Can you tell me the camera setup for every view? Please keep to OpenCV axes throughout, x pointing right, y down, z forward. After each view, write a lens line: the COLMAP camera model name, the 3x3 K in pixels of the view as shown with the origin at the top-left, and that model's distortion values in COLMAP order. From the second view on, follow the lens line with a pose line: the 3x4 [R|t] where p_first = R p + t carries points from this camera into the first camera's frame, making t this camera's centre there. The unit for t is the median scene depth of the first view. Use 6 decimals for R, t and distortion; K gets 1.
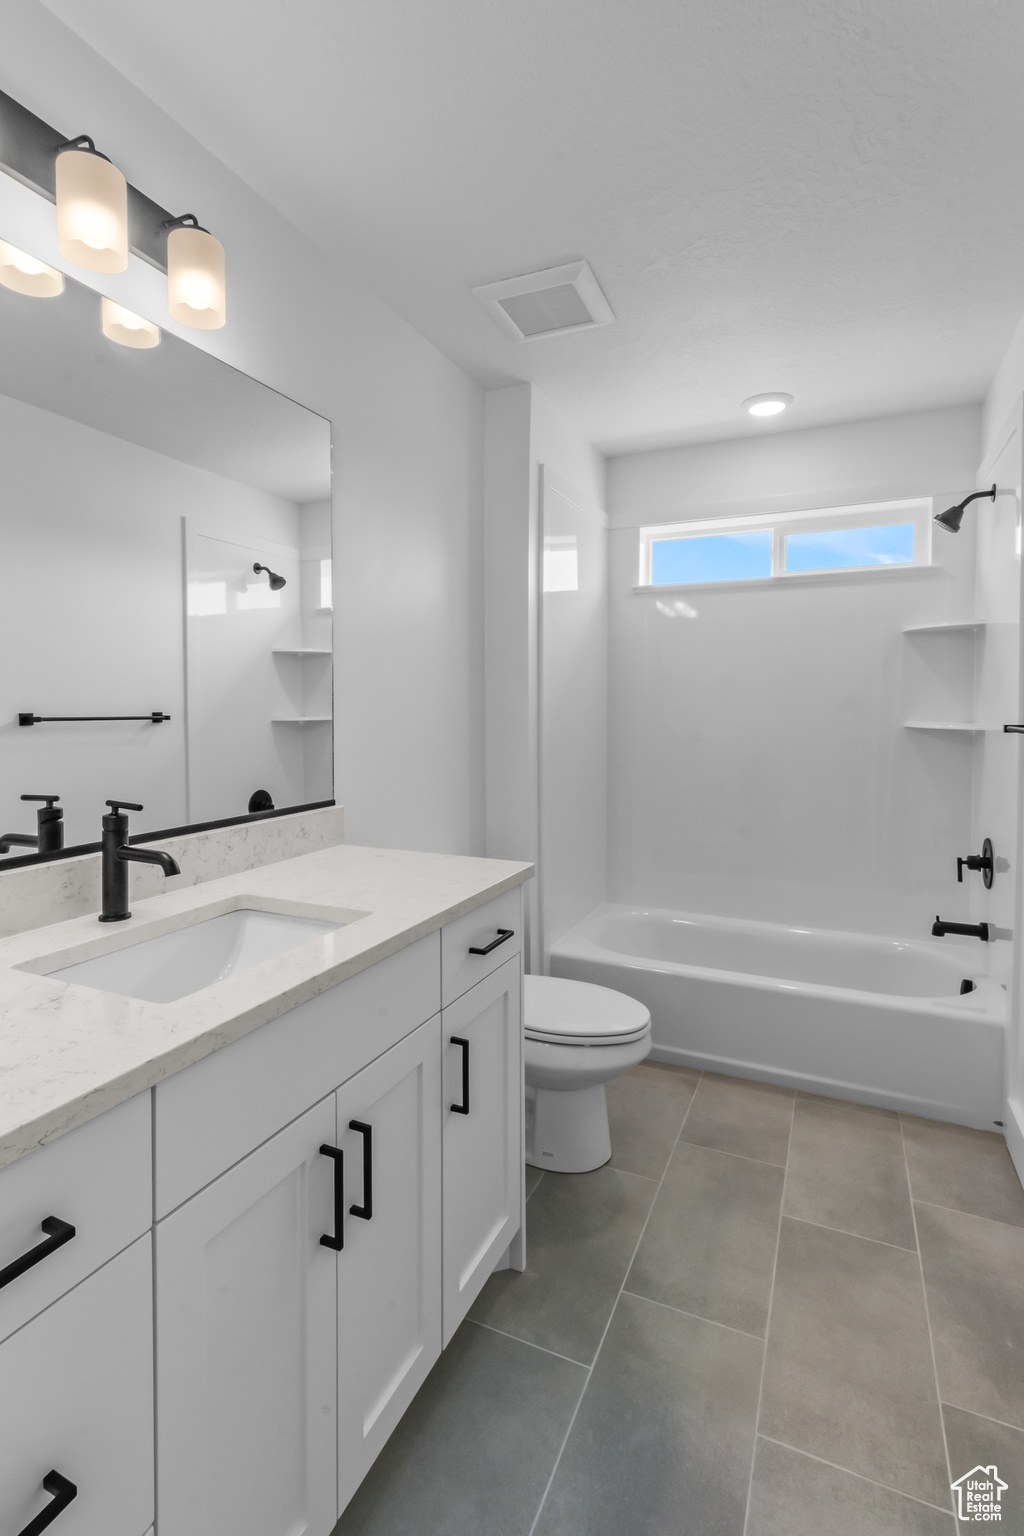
lens RADIAL K [[733.4, 0, 505.0], [0, 733.4, 746.8], [0, 0, 1]] dist [0.008856, -0.000251]
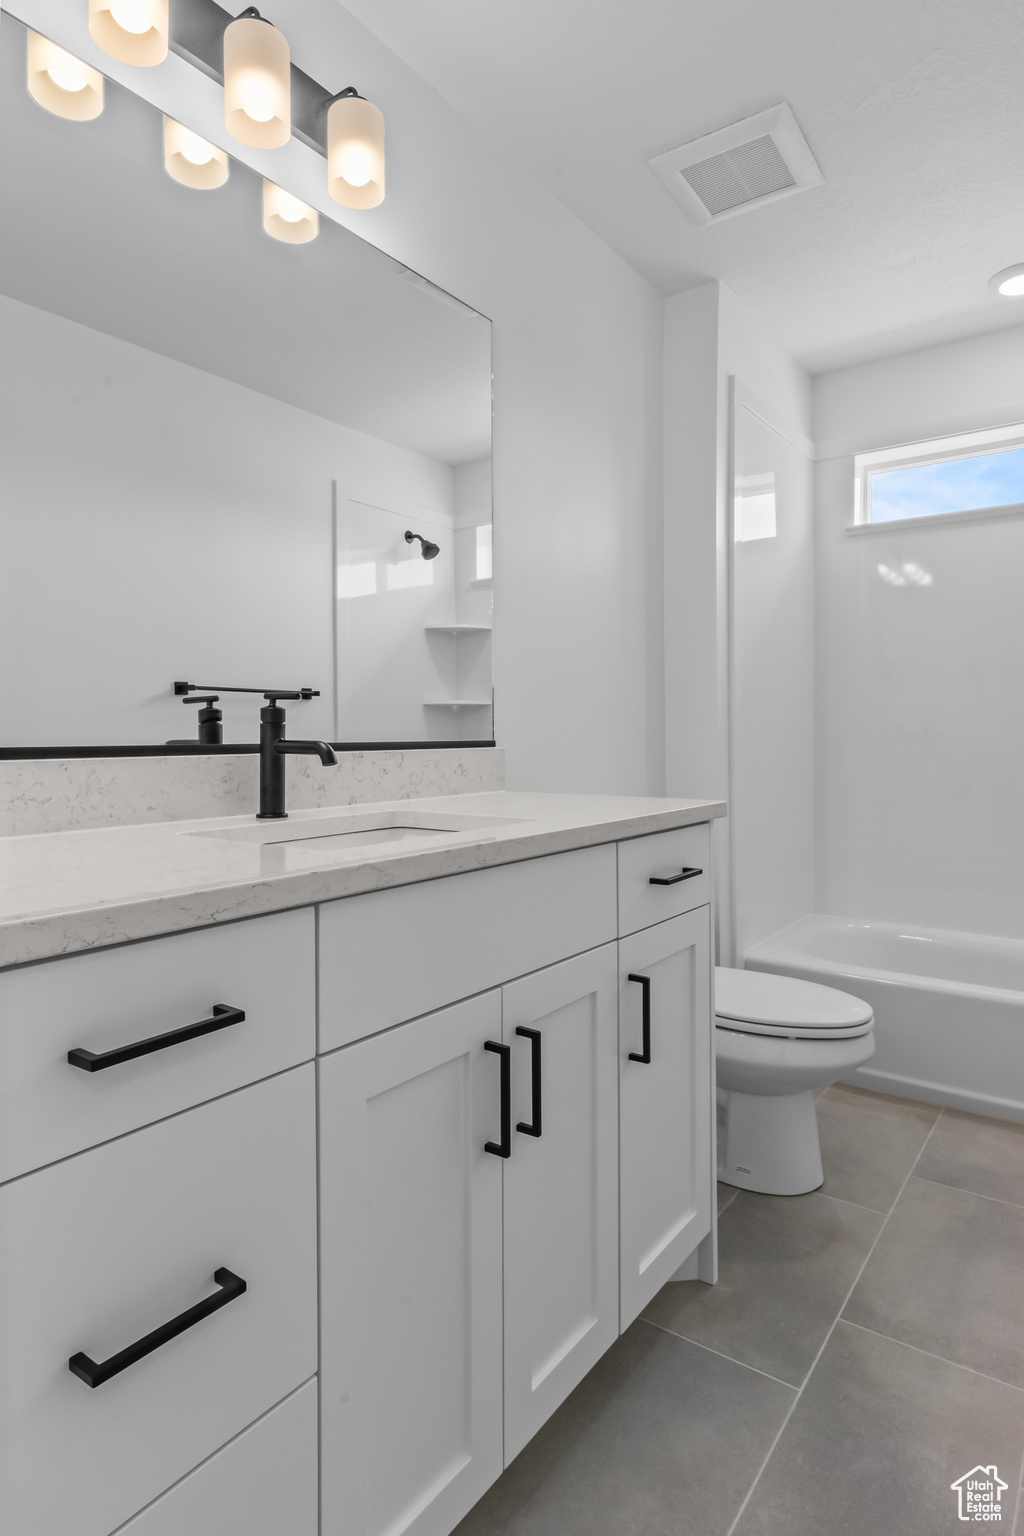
lens RADIAL K [[854.2, 0, 512.0], [0, 854.2, 768.0], [0, 0, 1]] dist [-0.000926, 0.001468]
pose [[0.980009, -0.002291, -0.198940, -0.006307], [-0.001309, 0.999838, -0.017966, 0.134195], [0.198949, 0.017867, 0.979847, -0.011757]]
